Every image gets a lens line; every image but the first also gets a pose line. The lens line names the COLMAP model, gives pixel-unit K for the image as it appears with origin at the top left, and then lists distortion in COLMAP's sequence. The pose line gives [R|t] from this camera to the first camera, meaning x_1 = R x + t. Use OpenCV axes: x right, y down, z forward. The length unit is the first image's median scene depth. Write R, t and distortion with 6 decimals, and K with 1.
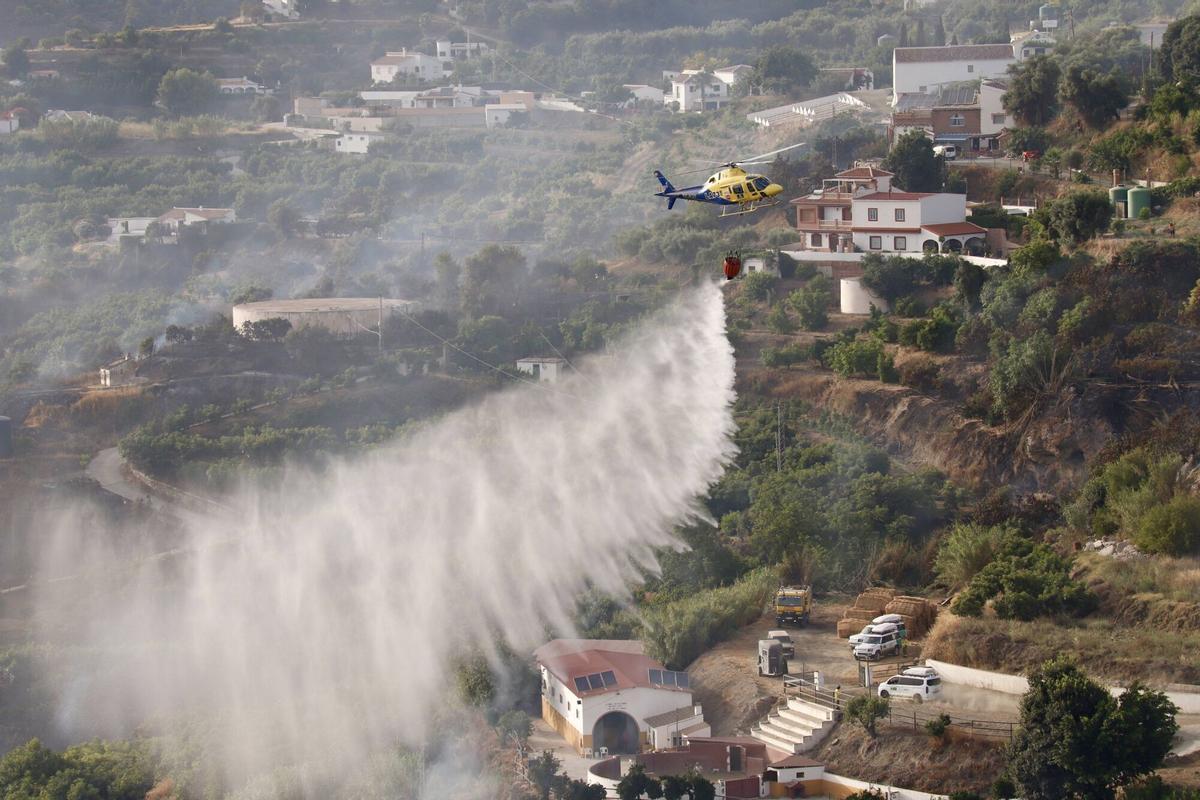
lens RADIAL K [[6017.9, 0, 608.6], [0, 6017.9, 397.5], [0, 0, 1]] dist [1.700146, 0.000000]
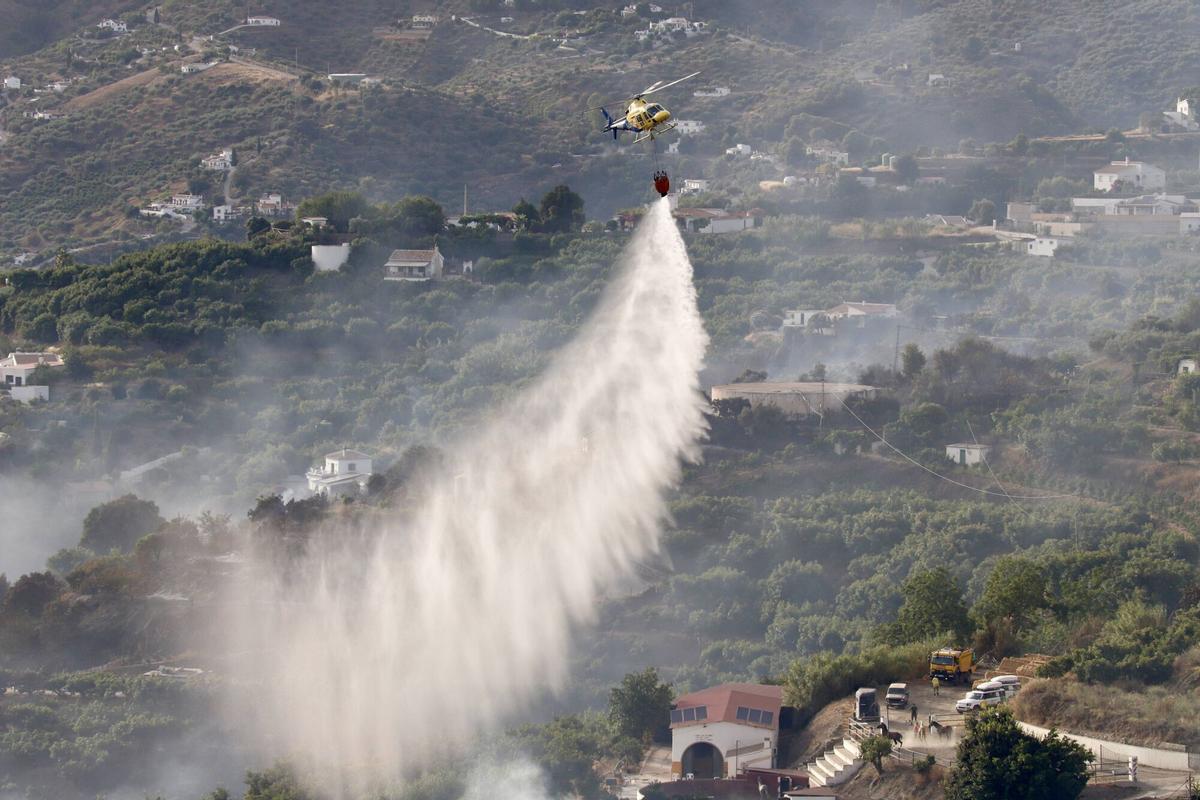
lens RADIAL K [[6017.9, 0, 592.6], [0, 6017.9, 402.0], [0, 0, 1]] dist [1.700146, 0.000000]
pose [[0.977115, 0.039853, -0.208944, 0.142621], [-0.043412, 0.998979, -0.012473, 0.002303], [0.208234, 0.021258, 0.977848, -0.071567]]
